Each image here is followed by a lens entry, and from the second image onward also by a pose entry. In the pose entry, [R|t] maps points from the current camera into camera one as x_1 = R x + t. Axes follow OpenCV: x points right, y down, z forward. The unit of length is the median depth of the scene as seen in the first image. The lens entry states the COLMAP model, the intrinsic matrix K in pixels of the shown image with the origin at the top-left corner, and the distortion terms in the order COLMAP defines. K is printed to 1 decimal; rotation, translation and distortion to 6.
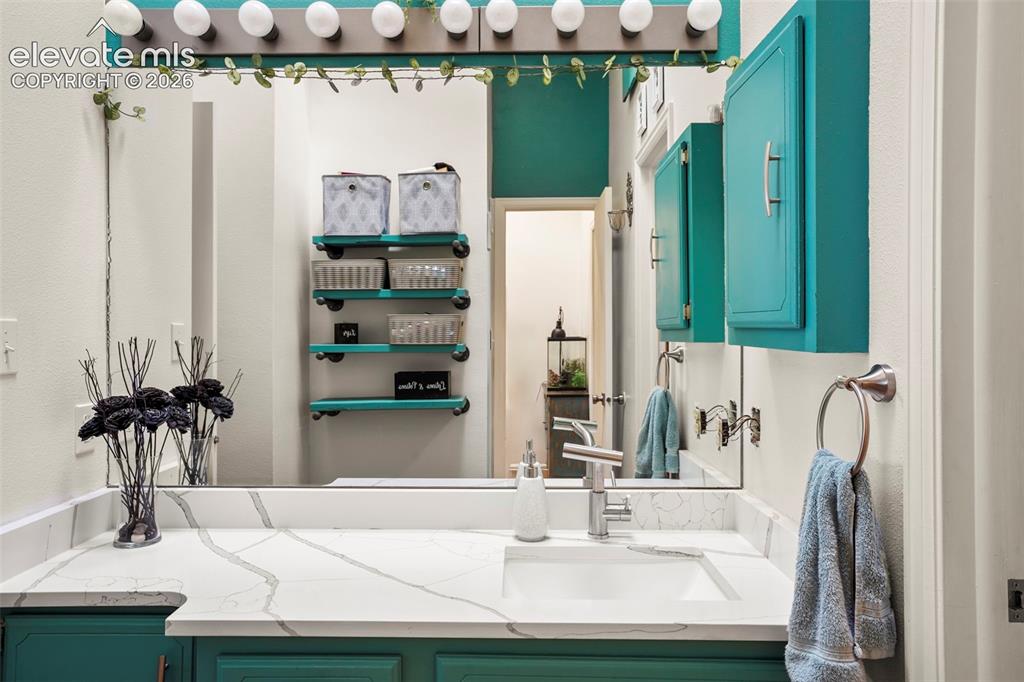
lens RADIAL K [[655.3, 0, 512.0], [0, 655.3, 341.0], [0, 0, 1]] dist [-0.008357, -0.000321]
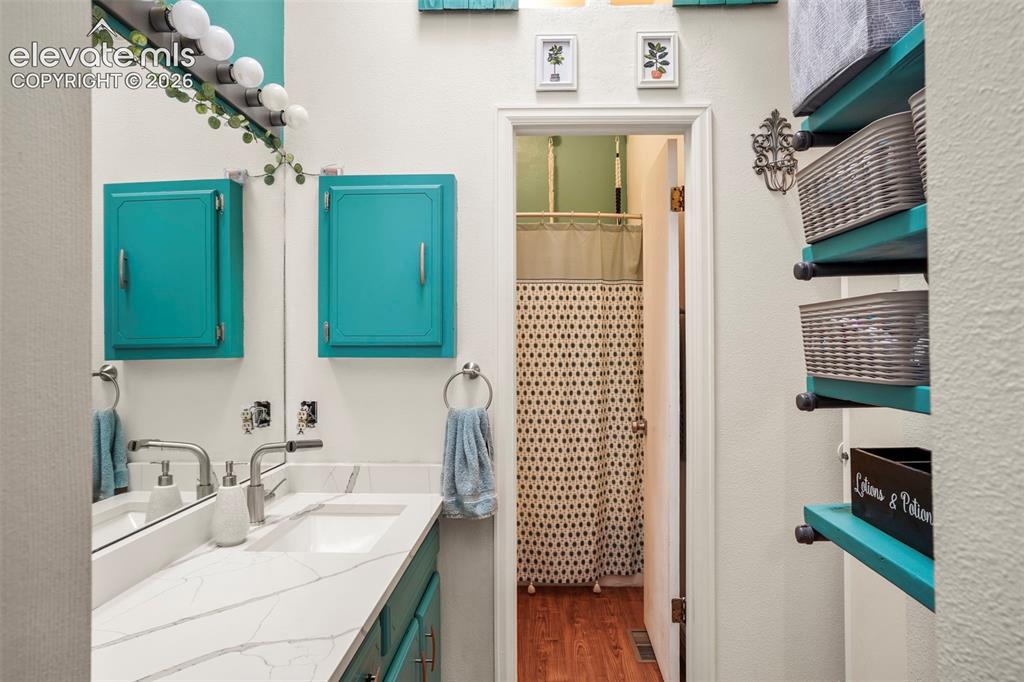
lens RADIAL K [[655.3, 0, 512.0], [0, 655.3, 341.0], [0, 0, 1]] dist [-0.008357, -0.000321]
pose [[0.016909, -0.002419, 0.999854, -1.063843], [0.011215, 0.999935, 0.002230, -0.015753], [-0.999794, 0.011176, 0.016935, 0.573678]]
